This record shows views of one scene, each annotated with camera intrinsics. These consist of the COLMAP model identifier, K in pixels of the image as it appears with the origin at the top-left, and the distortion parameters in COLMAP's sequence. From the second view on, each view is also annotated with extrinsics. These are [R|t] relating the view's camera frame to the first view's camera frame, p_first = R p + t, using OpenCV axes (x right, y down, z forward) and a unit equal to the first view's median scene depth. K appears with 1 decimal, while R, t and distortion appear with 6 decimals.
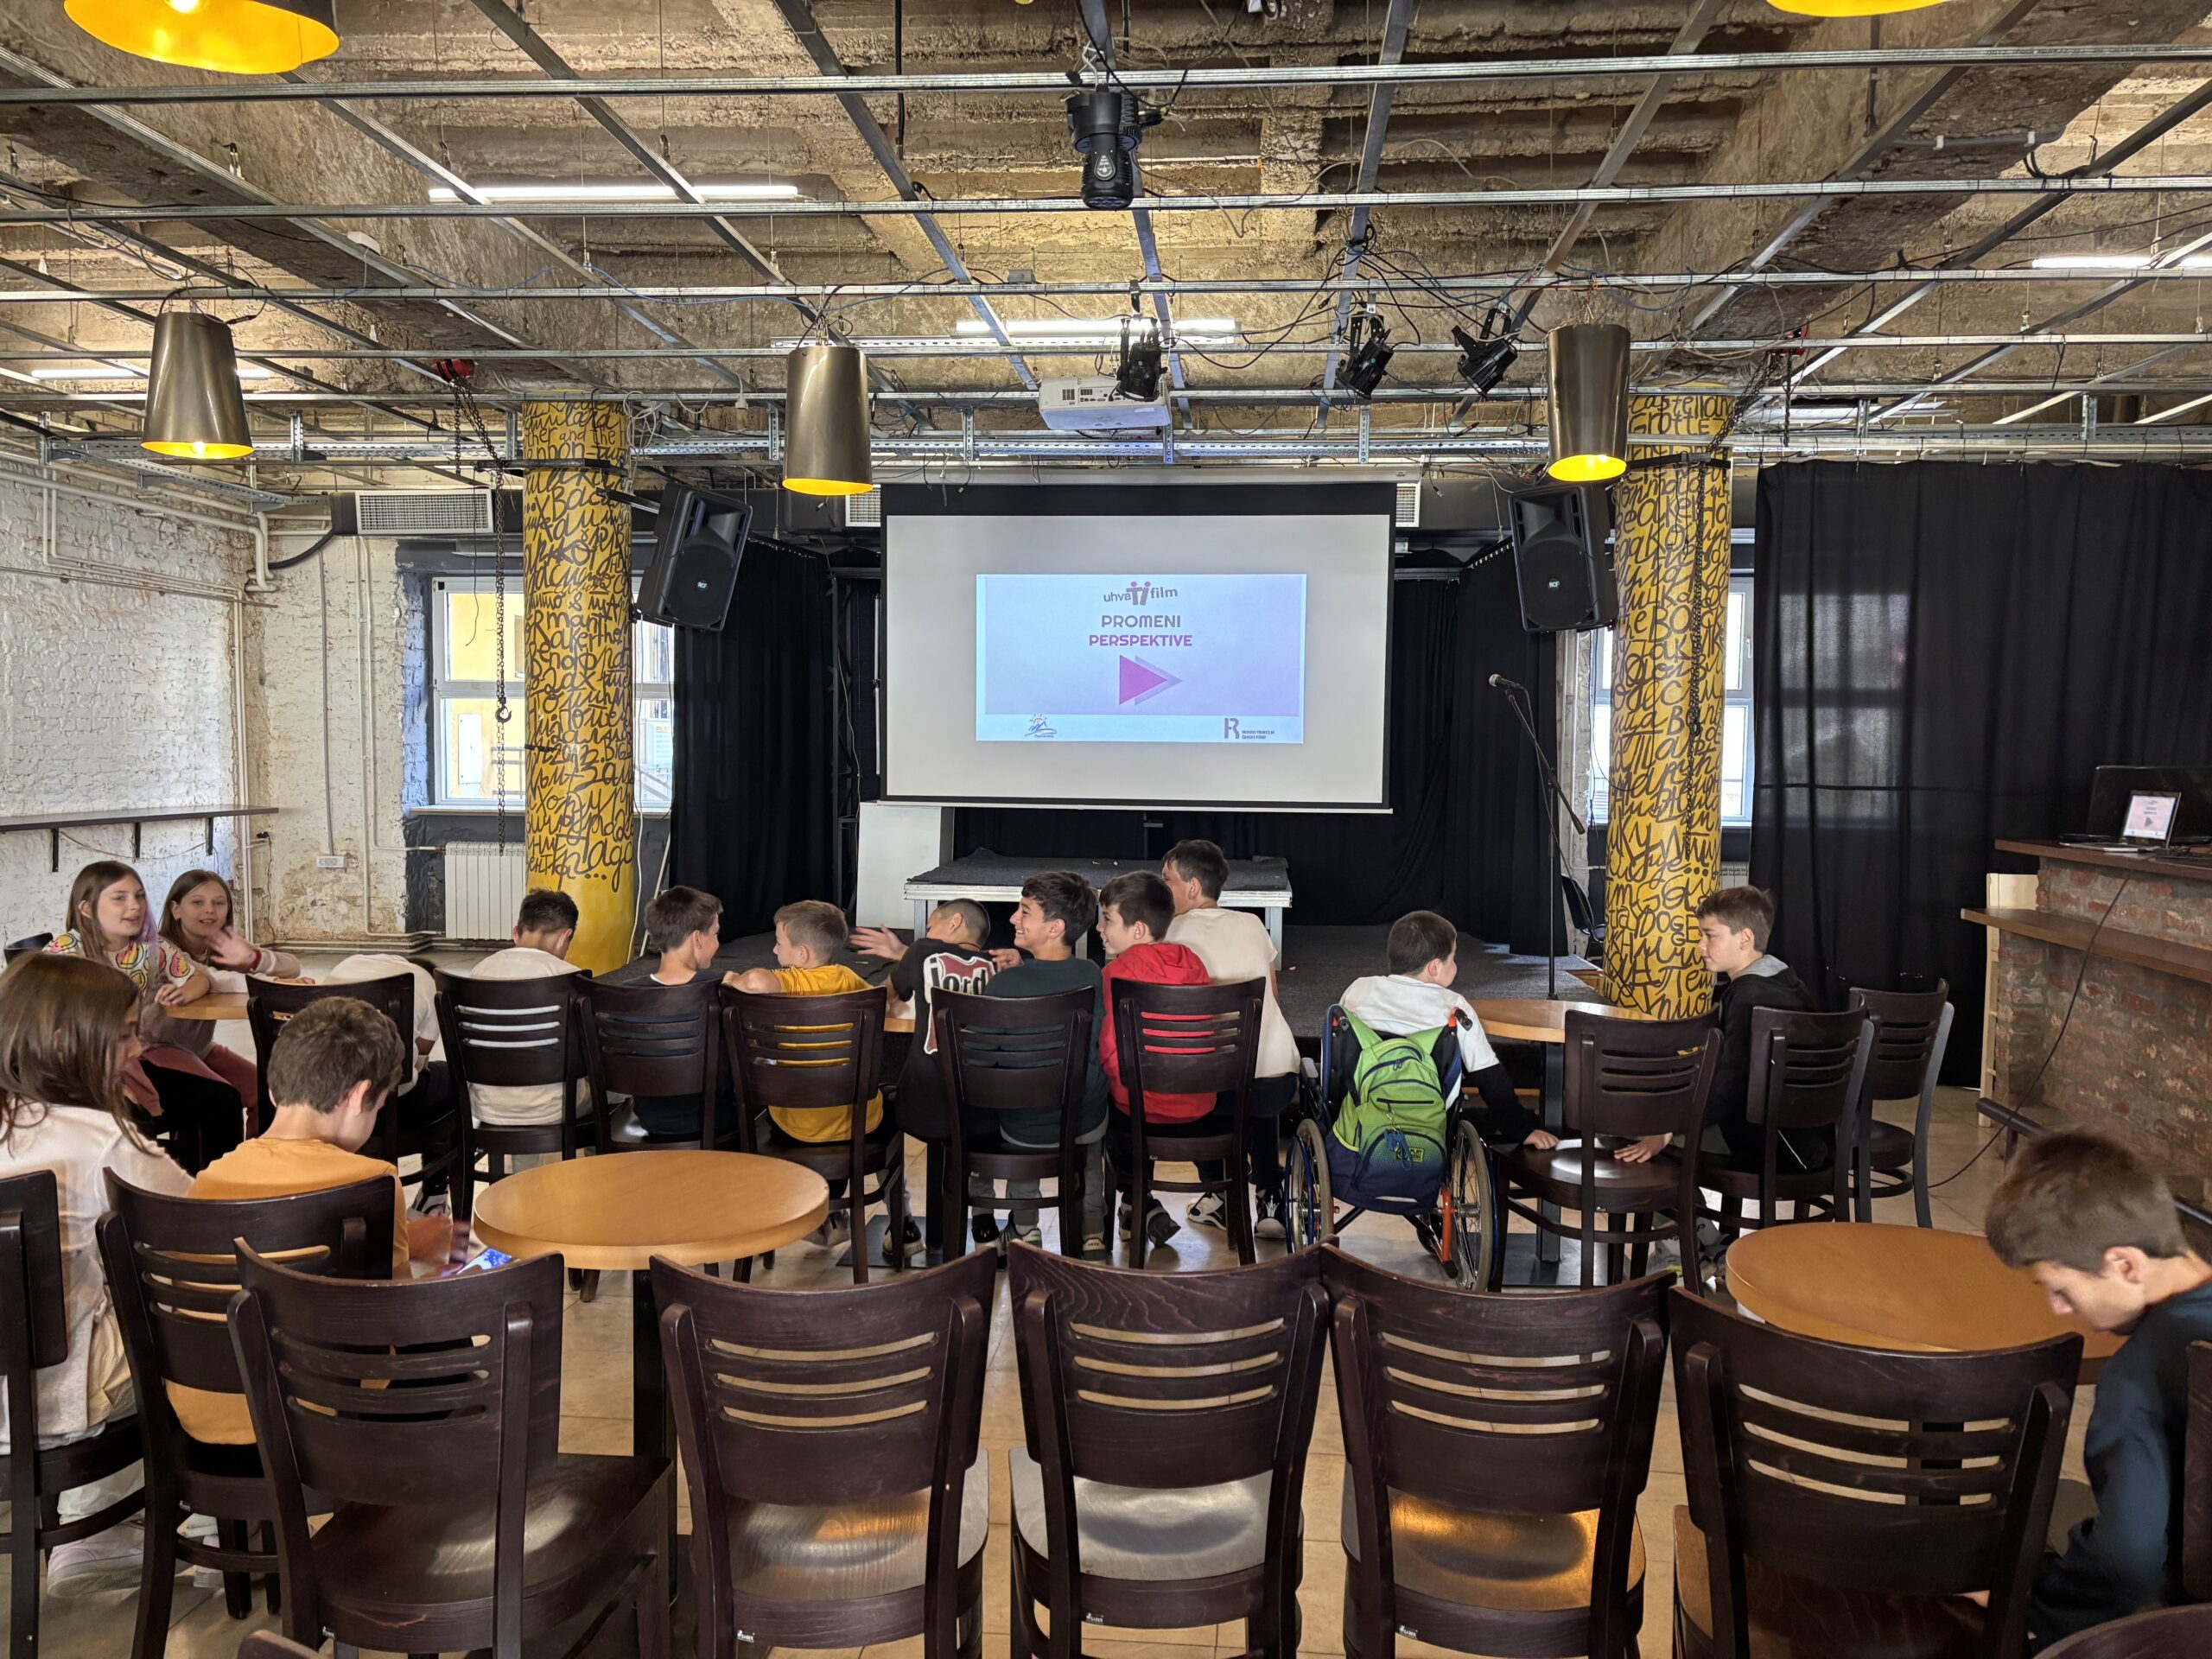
lens RADIAL K [[1661.0, 0, 1107.5], [0, 1661.0, 829.6], [0, 0, 1]] dist [0.051202, -0.041167]
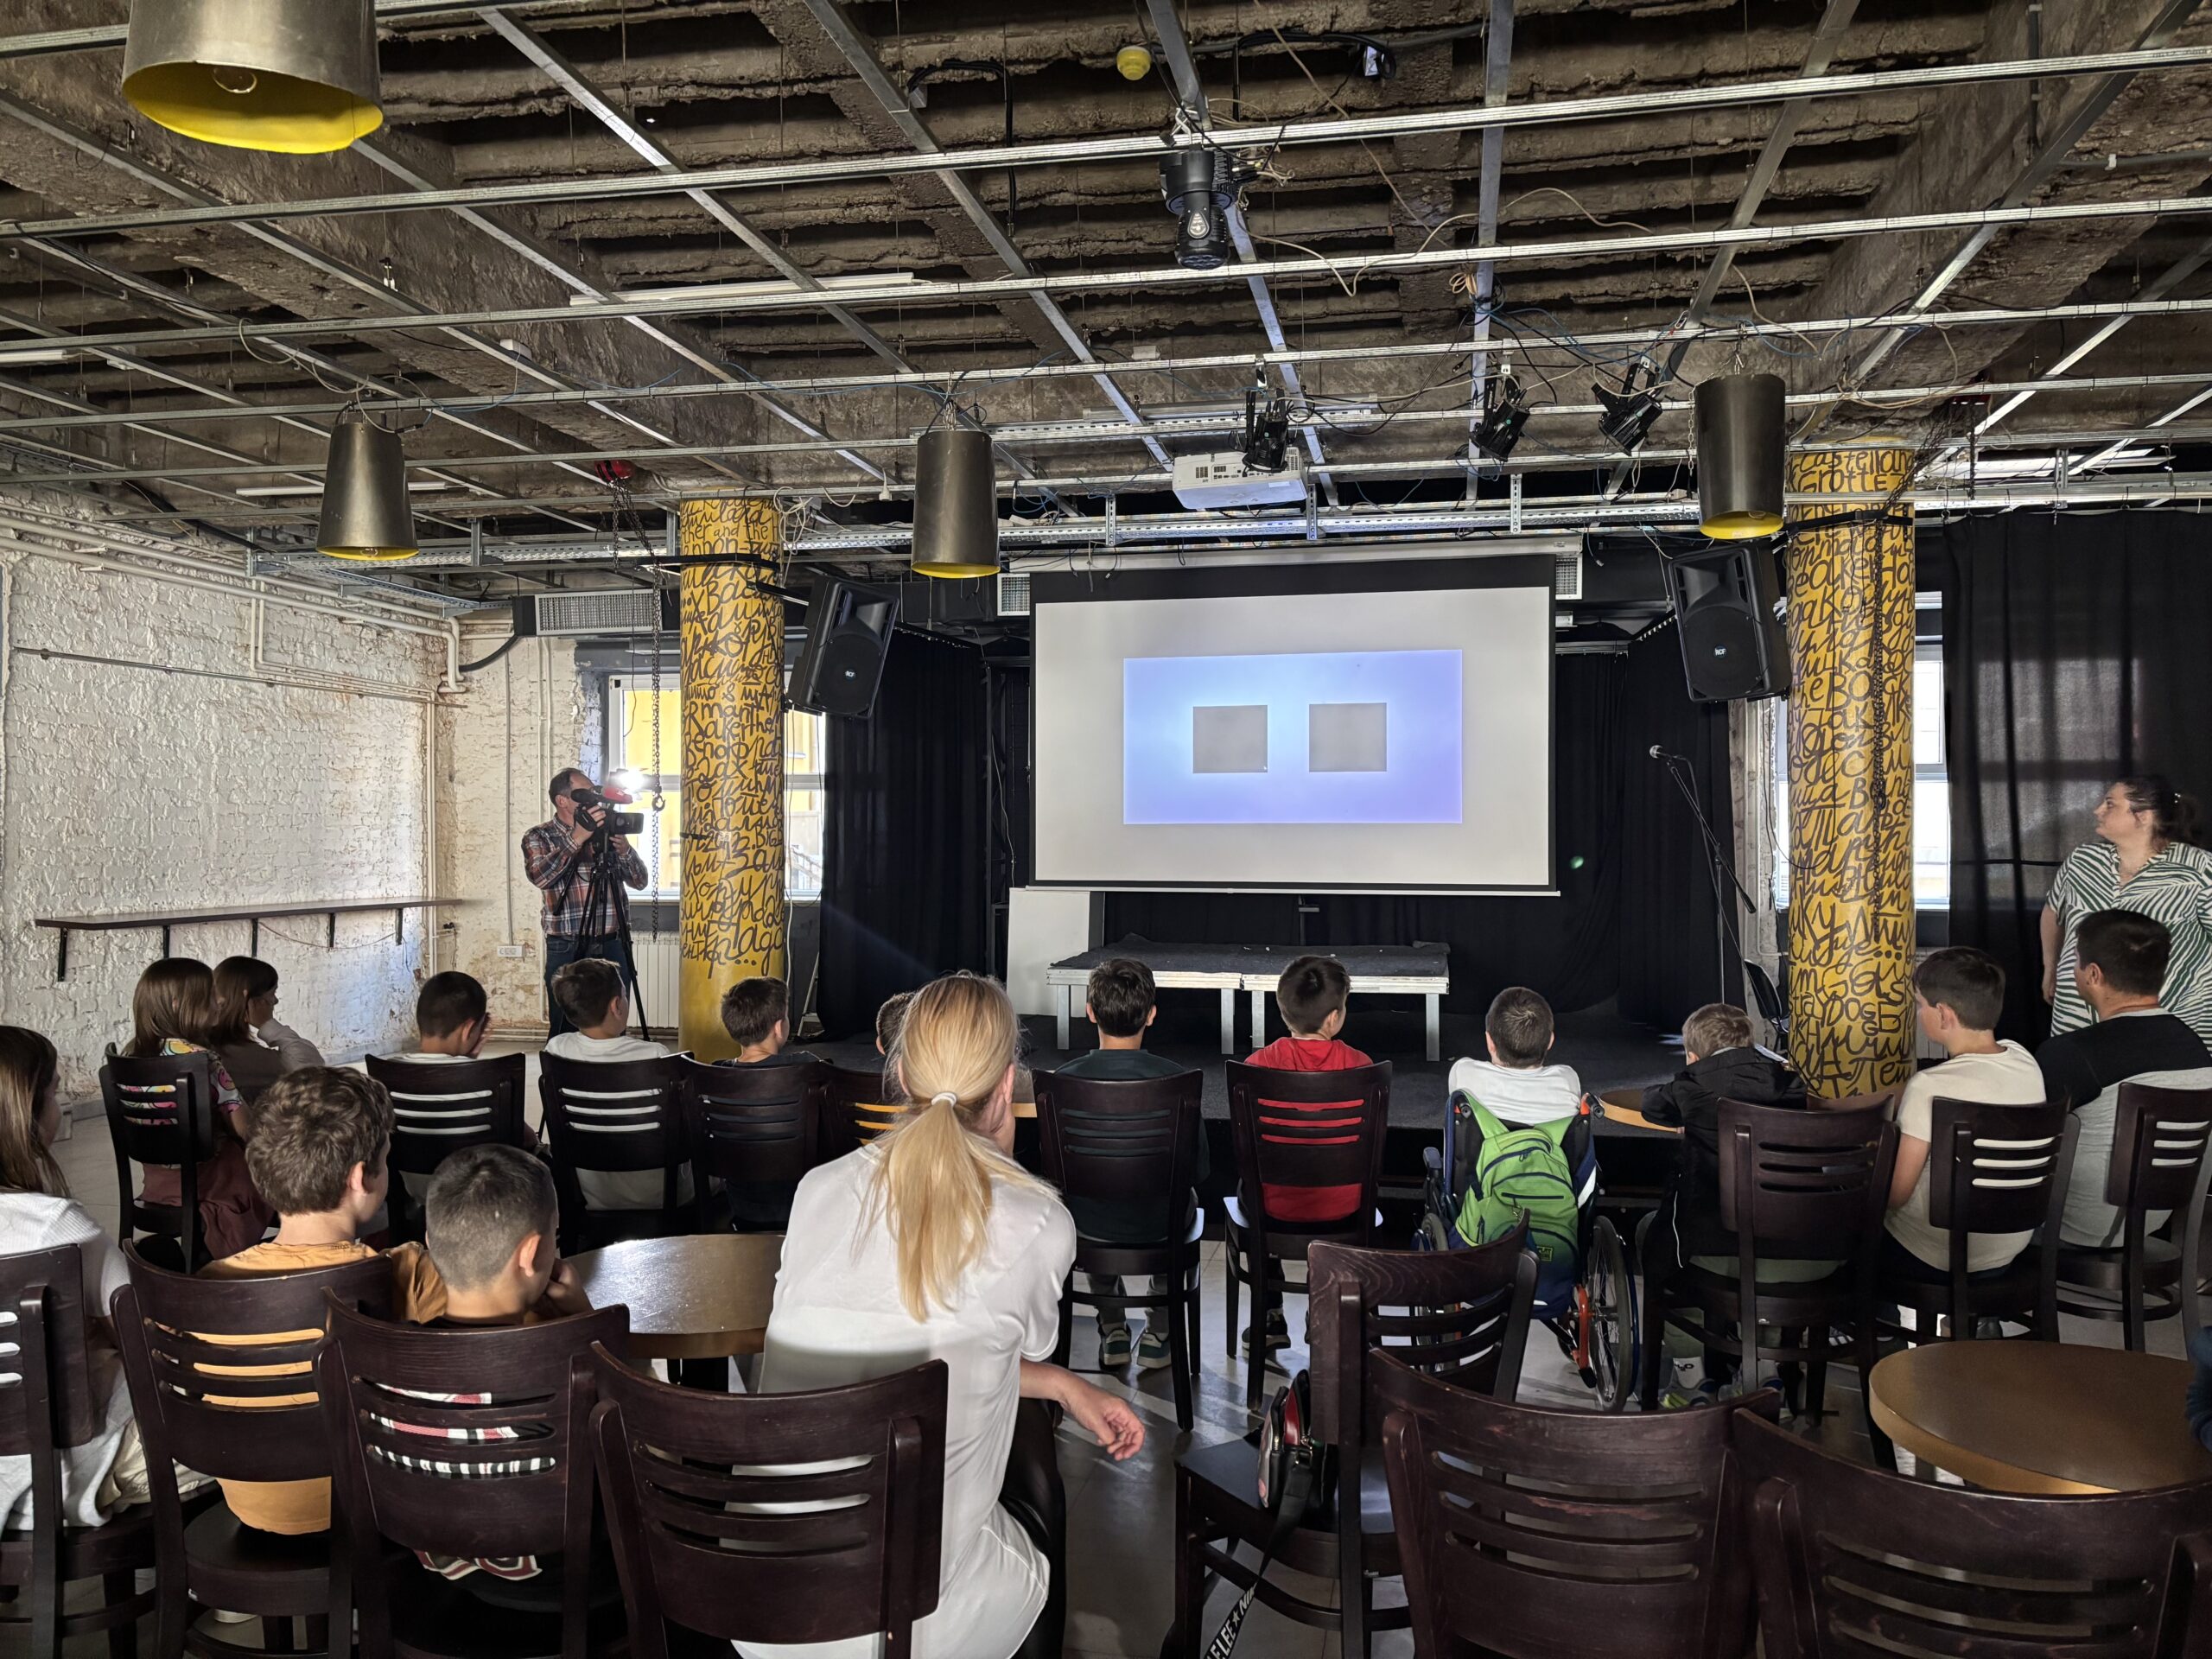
lens RADIAL K [[1661.0, 0, 1107.3], [0, 1661.0, 827.9], [0, 0, 1]] dist [0.051202, -0.041167]
pose [[0.993710, -0.011119, -0.111429, 0.025498], [0.004795, 0.998371, -0.056857, 0.005481], [0.111880, 0.055965, 0.992145, 0.021629]]
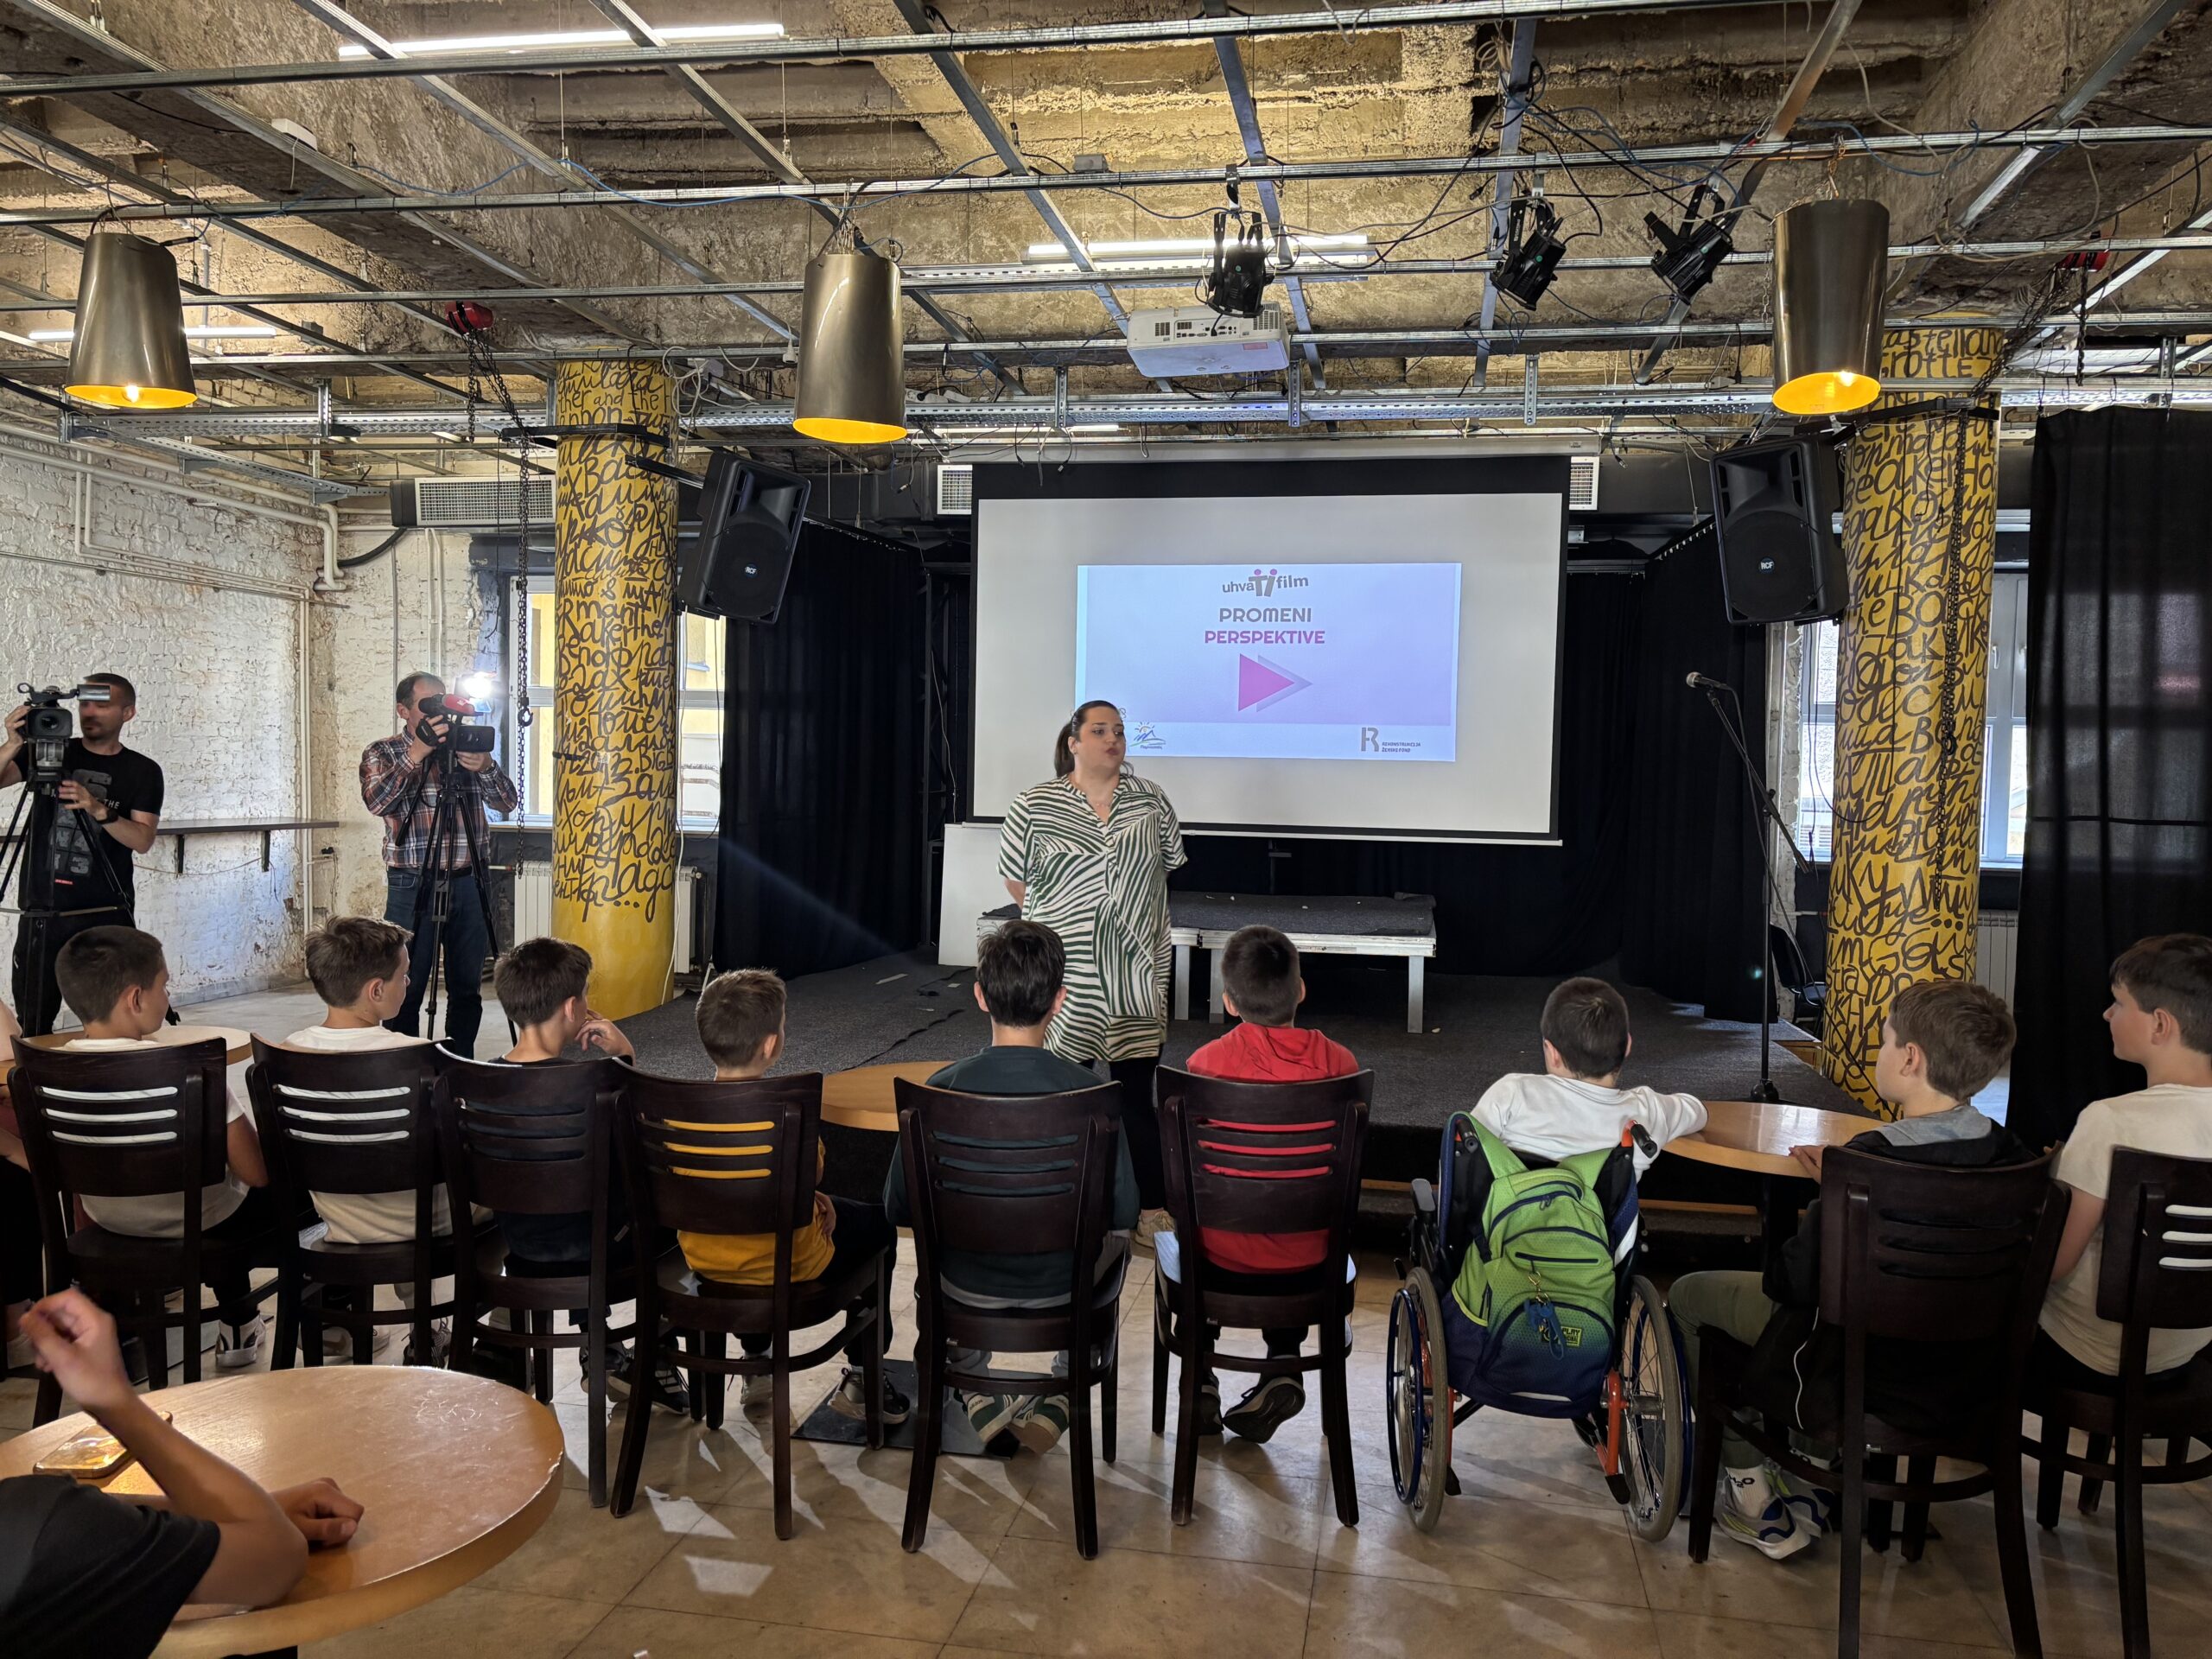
lens RADIAL K [[1661.0, 0, 1117.8], [0, 1661.0, 833.2], [0, 0, 1]] dist [0.051202, -0.041167]
pose [[0.995692, 0.014832, -0.091523, 0.030251], [-0.016143, 0.999777, -0.013595, -0.001179], [0.091301, 0.015014, 0.995710, 0.164178]]
